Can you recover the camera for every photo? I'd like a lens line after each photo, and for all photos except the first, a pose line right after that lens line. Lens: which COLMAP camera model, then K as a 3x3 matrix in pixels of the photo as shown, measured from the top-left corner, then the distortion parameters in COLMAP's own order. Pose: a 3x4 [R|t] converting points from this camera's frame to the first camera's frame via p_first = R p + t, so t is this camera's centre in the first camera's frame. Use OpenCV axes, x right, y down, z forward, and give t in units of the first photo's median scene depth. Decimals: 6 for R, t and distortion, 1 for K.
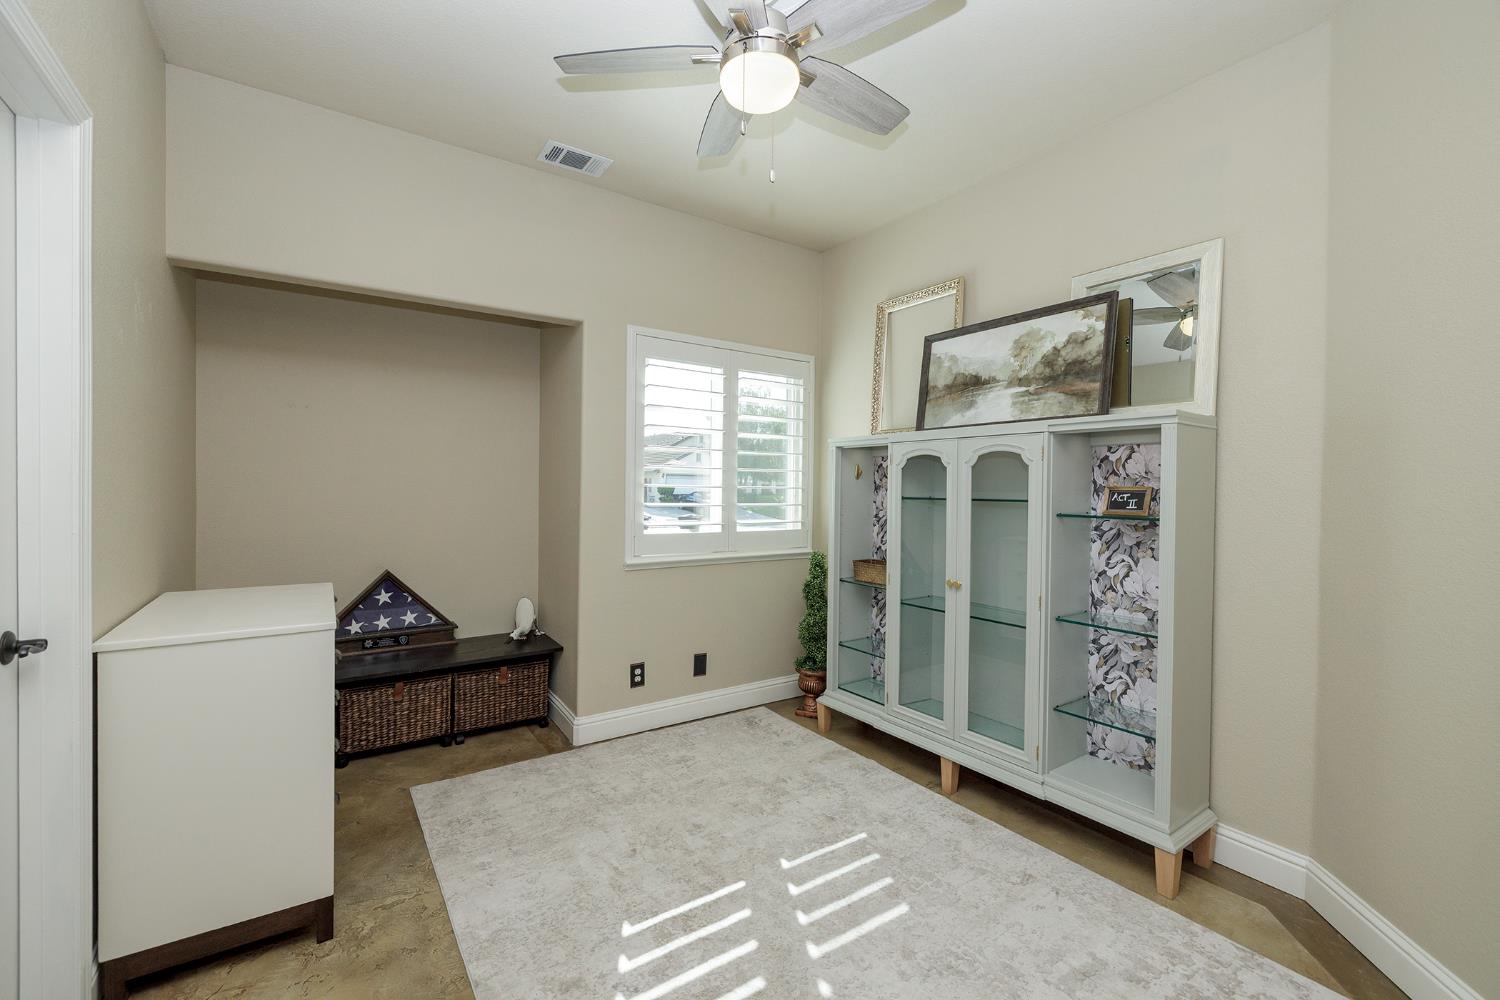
lens RADIAL K [[626.9, 0, 743.1], [0, 626.9, 498.9], [0, 0, 1]] dist [-0.000481, 0.000063]
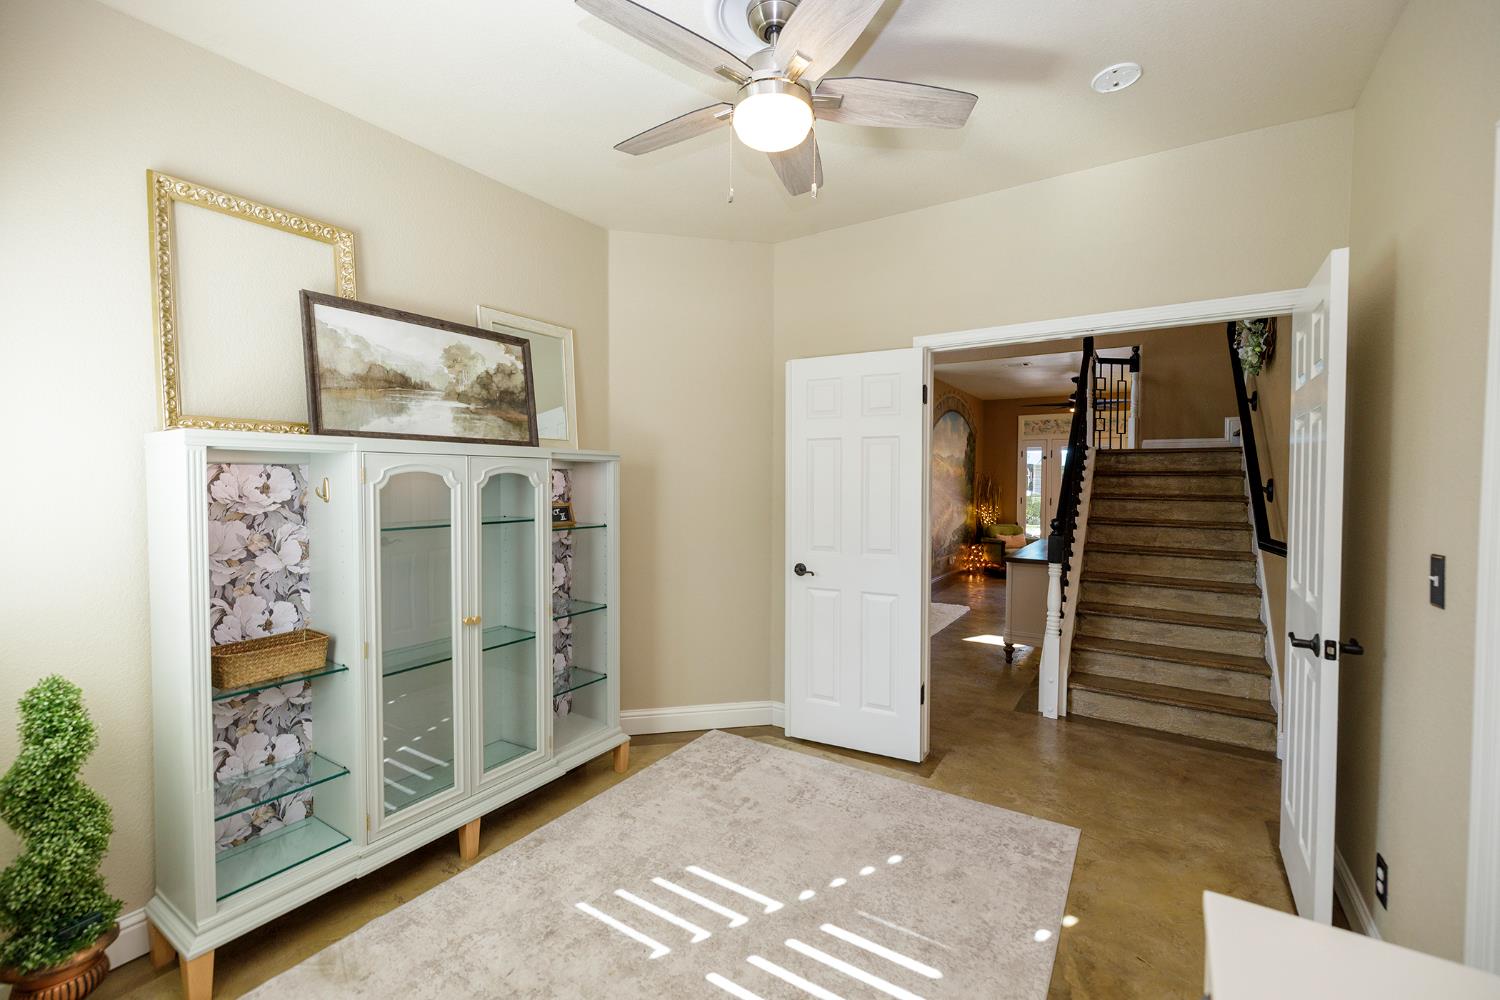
lens RADIAL K [[626.9, 0, 746.0], [0, 626.9, 497.0], [0, 0, 1]] dist [-0.000481, 0.000063]
pose [[-0.382752, -0.040045, 0.922983, -0.633528], [0.007280, 0.998898, 0.046357, -0.078443], [-0.923822, 0.024462, -0.382039, 1.001639]]
